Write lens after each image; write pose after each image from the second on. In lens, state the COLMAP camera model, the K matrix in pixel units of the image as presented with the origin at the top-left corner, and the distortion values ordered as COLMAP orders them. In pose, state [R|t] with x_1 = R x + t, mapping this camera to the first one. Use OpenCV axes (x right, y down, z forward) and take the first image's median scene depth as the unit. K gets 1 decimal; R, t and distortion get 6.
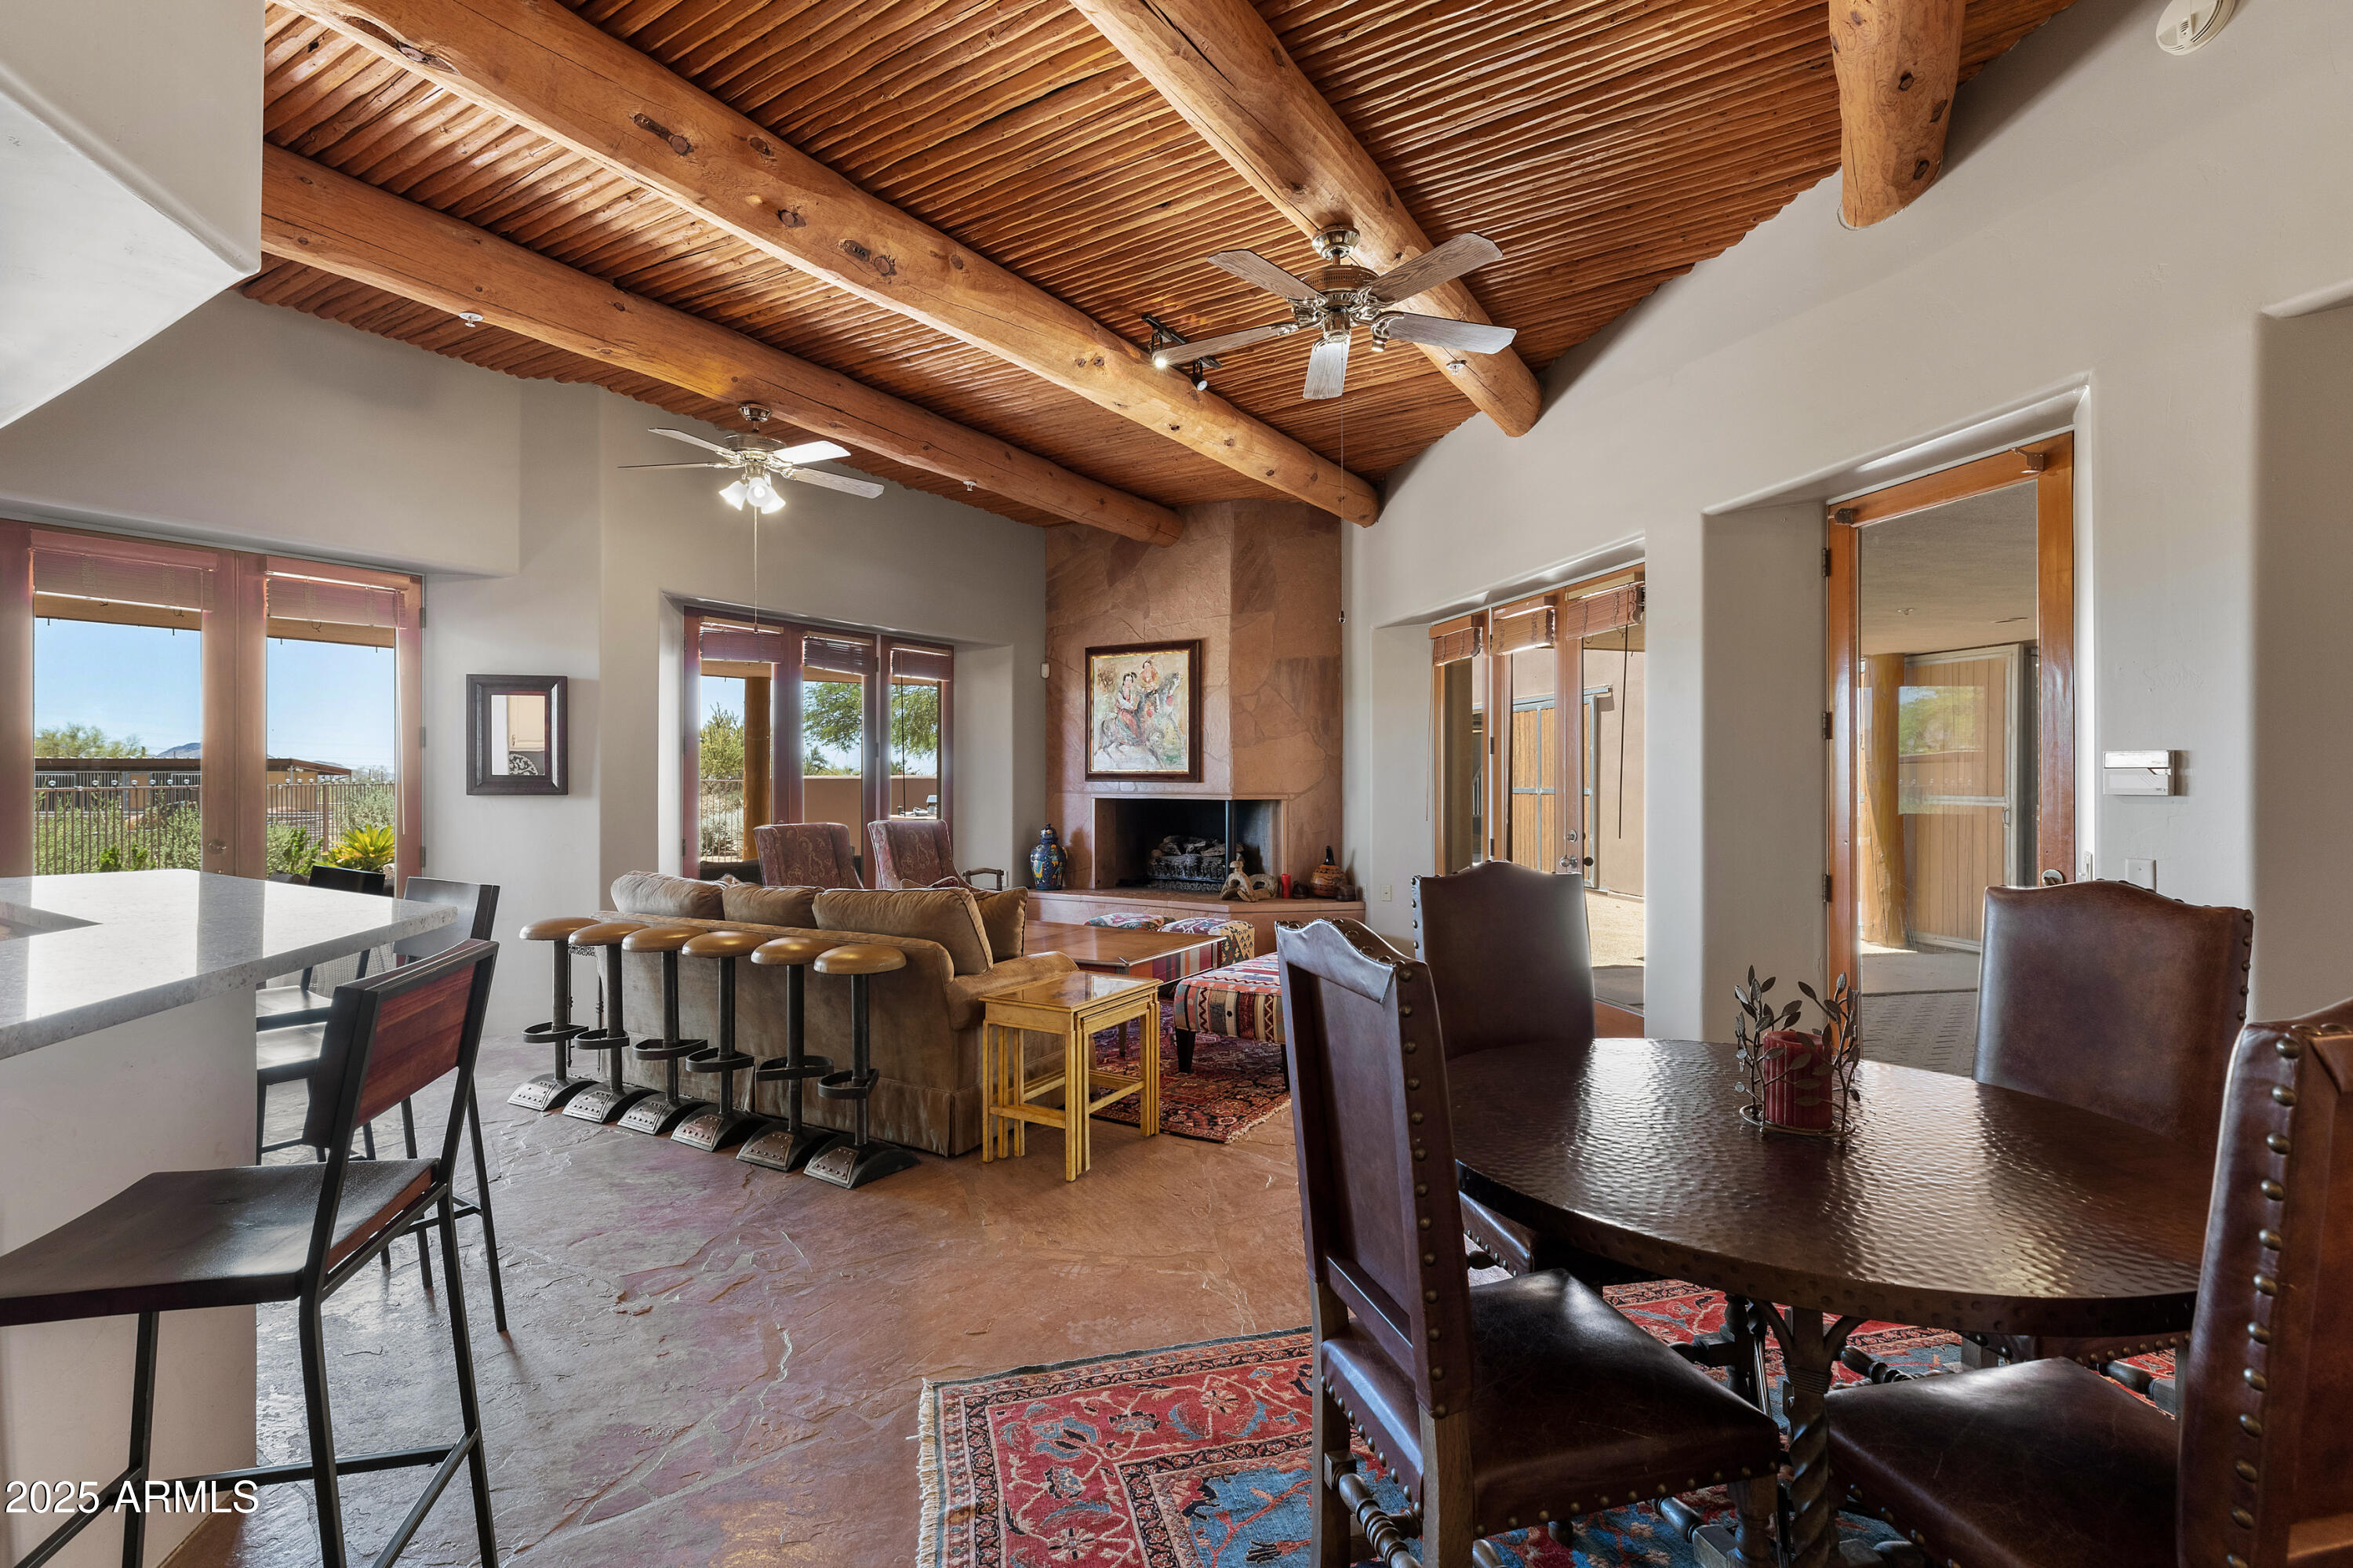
lens RADIAL K [[1071.2, 0, 1153.8], [0, 1071.2, 775.5], [0, 0, 1]] dist [0.004468, 0.000872]
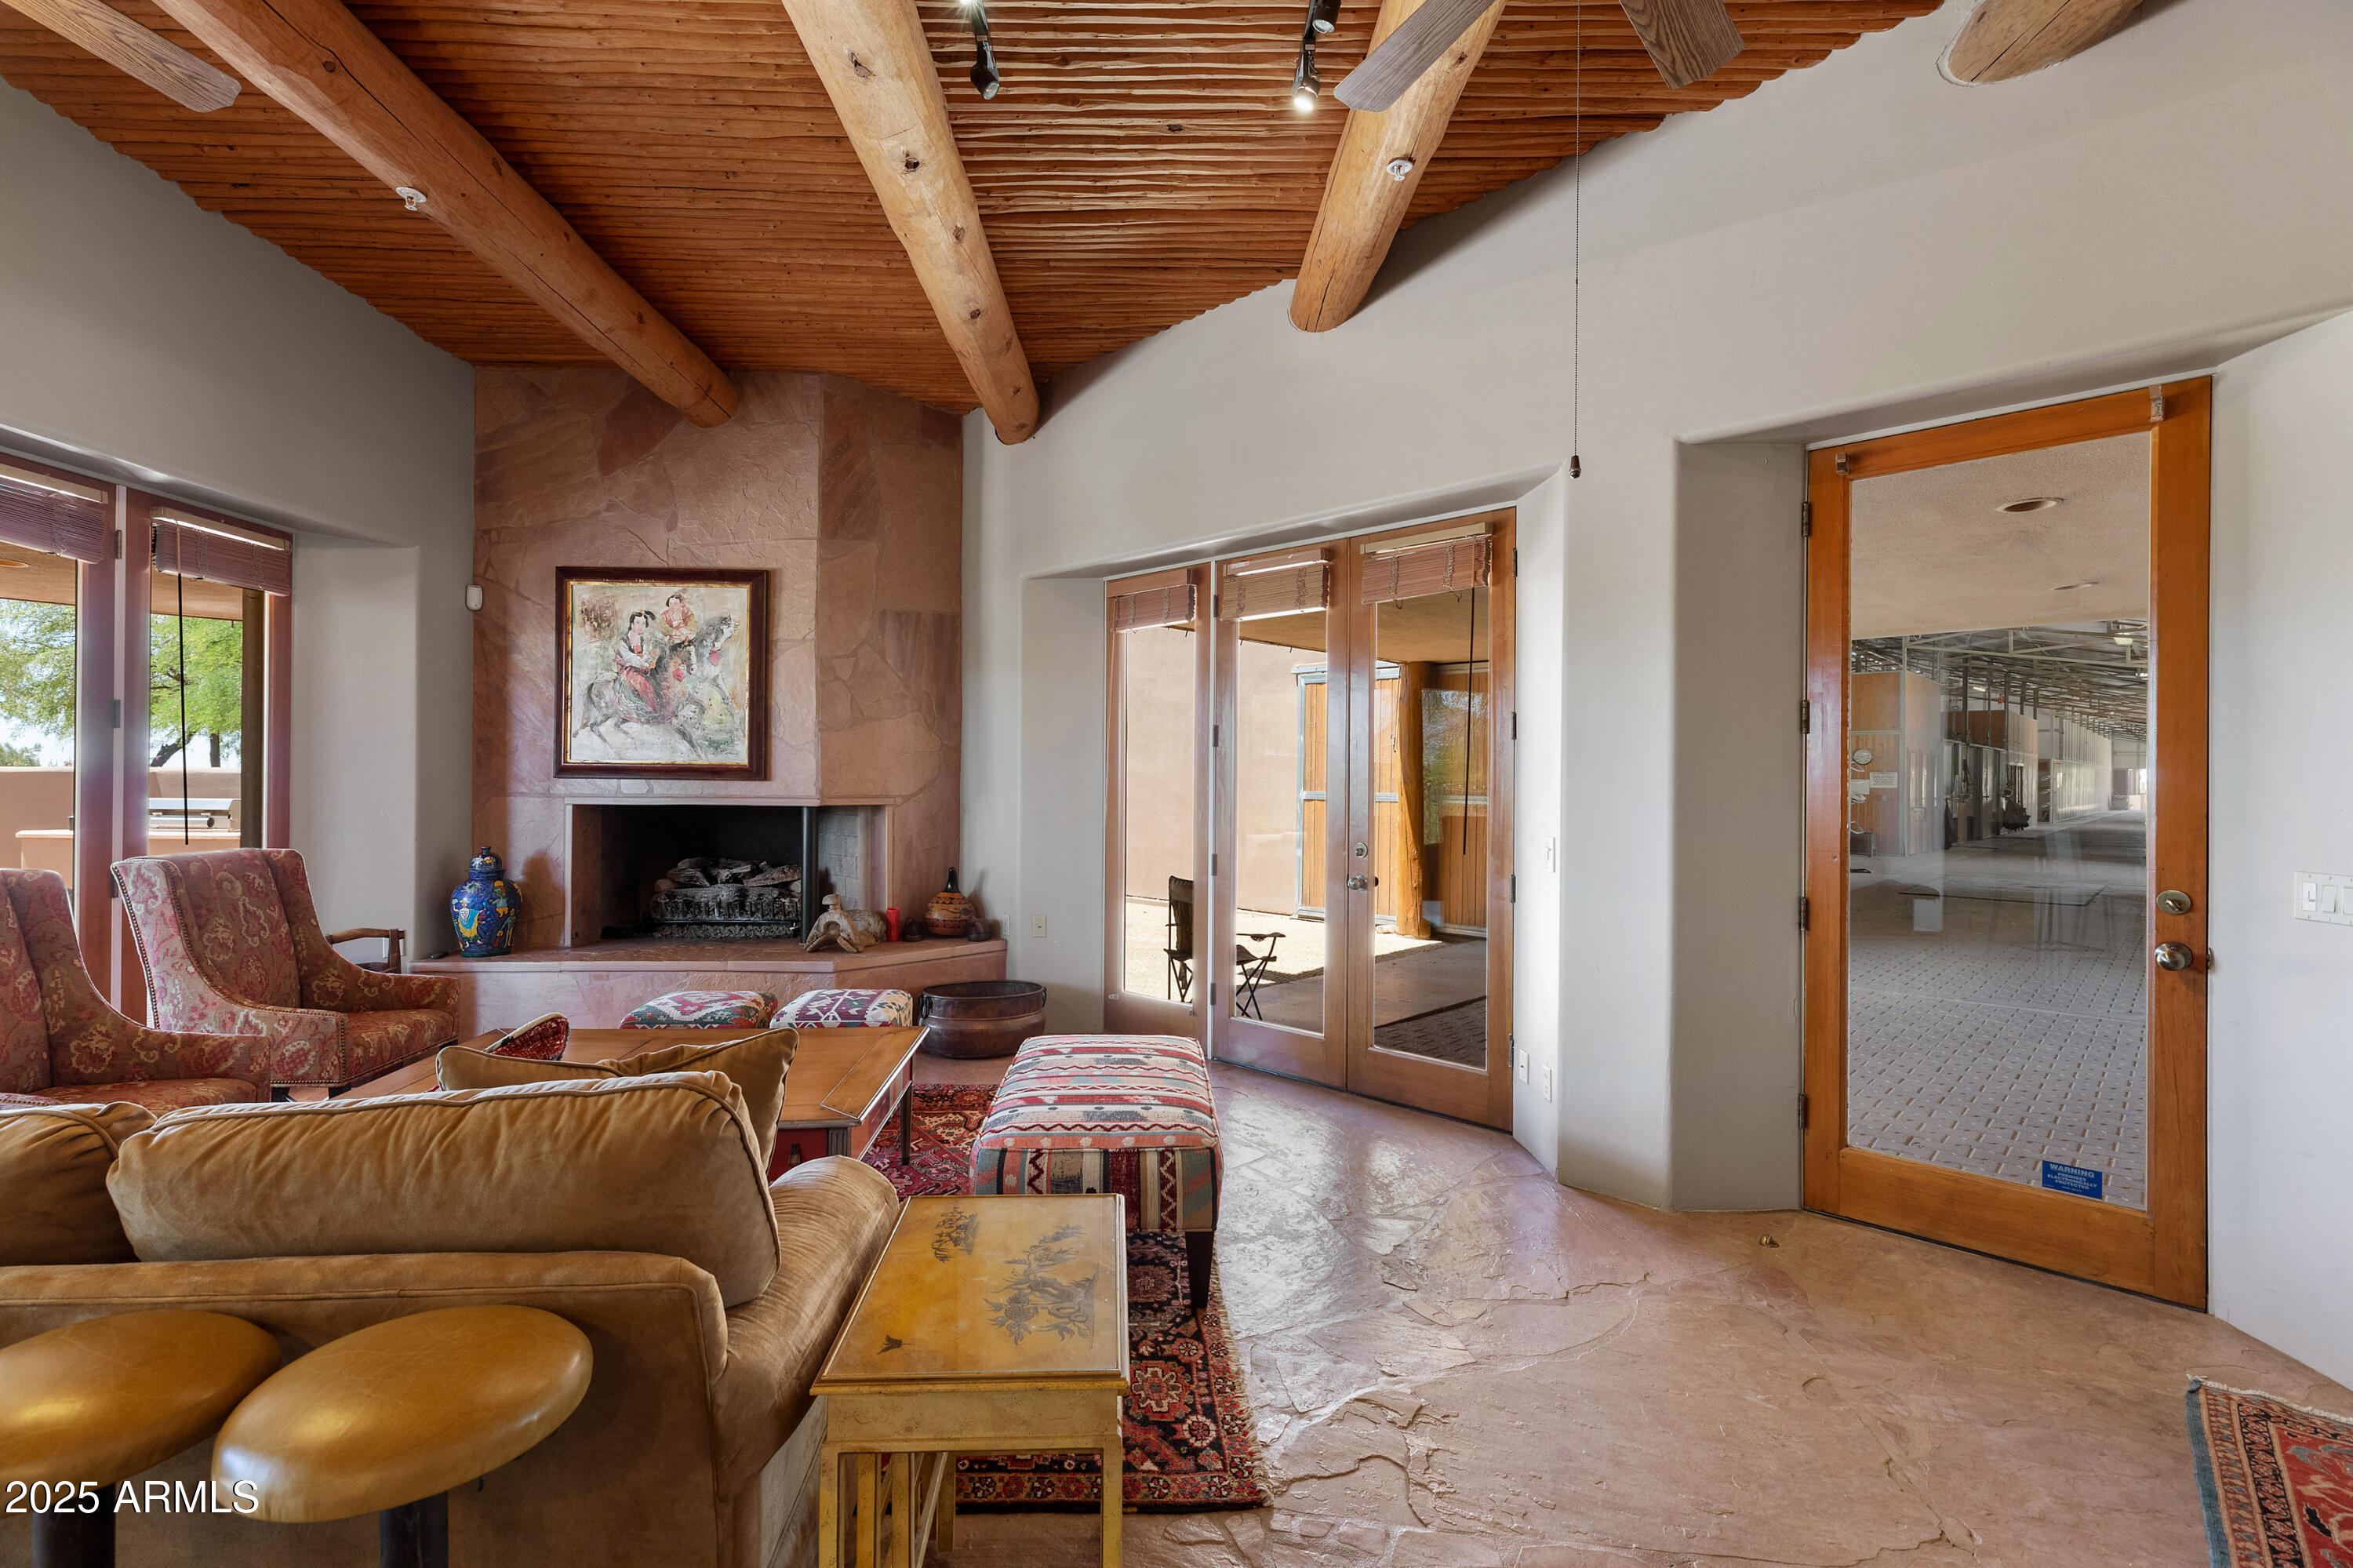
lens RADIAL K [[1071.2, 0, 1162.2], [0, 1071.2, 778.4], [0, 0, 1]] dist [0.004468, 0.000872]
pose [[0.834689, 0.005717, 0.550692, -0.120830], [-0.008354, 0.999963, 0.002281, 0.001326], [-0.550658, -0.006504, 0.834706, 0.292515]]
